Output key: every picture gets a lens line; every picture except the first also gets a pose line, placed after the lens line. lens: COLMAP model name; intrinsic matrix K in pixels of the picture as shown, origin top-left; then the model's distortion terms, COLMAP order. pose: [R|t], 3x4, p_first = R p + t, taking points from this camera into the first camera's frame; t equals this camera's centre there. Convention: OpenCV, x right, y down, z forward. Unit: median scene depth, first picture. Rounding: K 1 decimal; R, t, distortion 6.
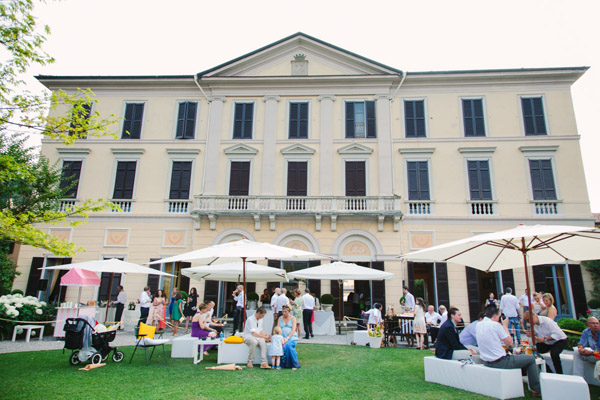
lens RADIAL K [[413.8, 0, 297.3], [0, 413.8, 194.7], [0, 0, 1]] dist [0.025395, -0.014331]
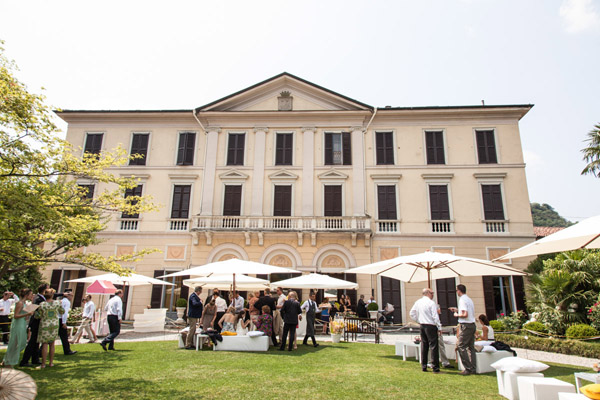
lens RADIAL K [[413.8, 0, 297.2], [0, 413.8, 198.9], [0, 0, 1]] dist [0.025395, -0.014331]
pose [[0.999993, 0.000315, 0.003691, 0.036793], [-0.000282, 0.999961, -0.008871, -0.033428], [-0.003693, 0.008870, 0.999954, -0.151582]]
